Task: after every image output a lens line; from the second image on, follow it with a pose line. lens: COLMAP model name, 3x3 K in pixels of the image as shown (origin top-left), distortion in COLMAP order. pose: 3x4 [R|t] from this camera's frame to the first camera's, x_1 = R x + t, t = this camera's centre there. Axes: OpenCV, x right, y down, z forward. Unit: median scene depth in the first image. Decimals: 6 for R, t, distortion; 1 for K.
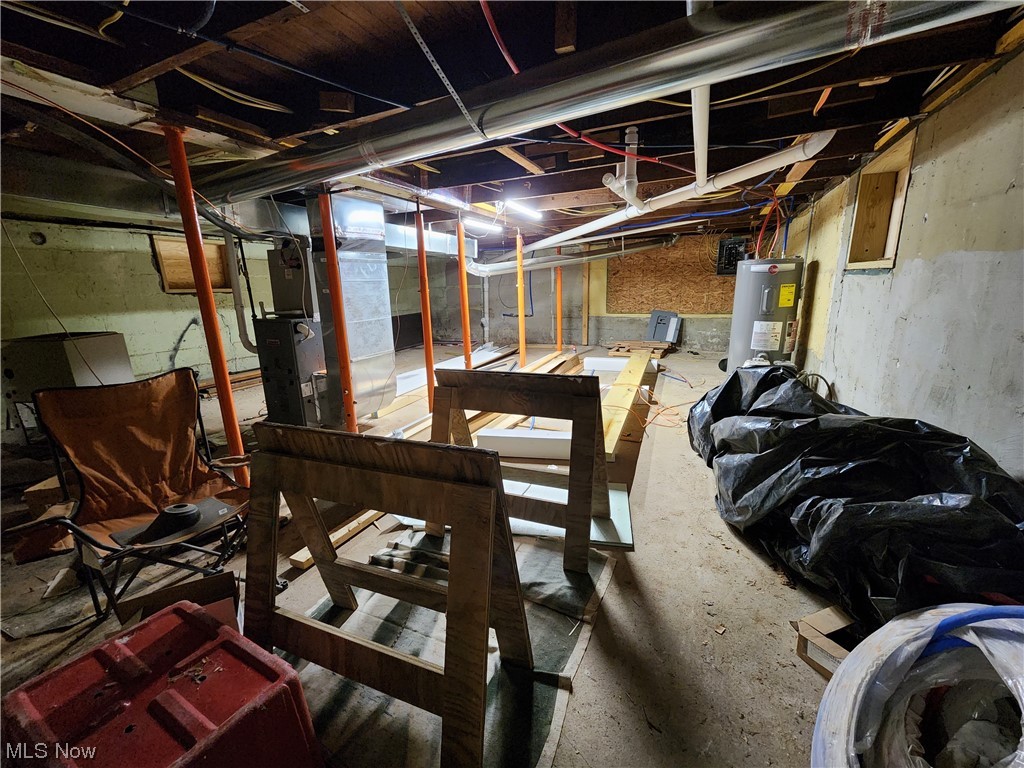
lens RADIAL K [[419.5, 0, 512.1], [0, 419.5, 386.0], [0, 0, 1]] dist [0.000722, 0.000029]
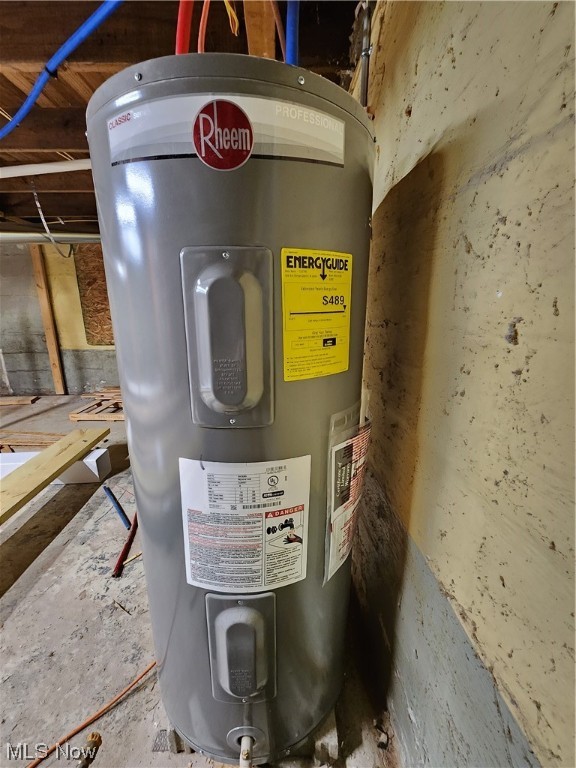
lens RADIAL K [[314.6, 0, 285.7], [0, 314.6, 385.3], [0, 0, 1]] dist [0.000722, 0.000029]
pose [[0.899459, -0.080698, 0.429489, 0.284765], [0.082637, 0.996479, 0.014169, -0.092779], [-0.429120, 0.022747, 0.902961, 0.432758]]
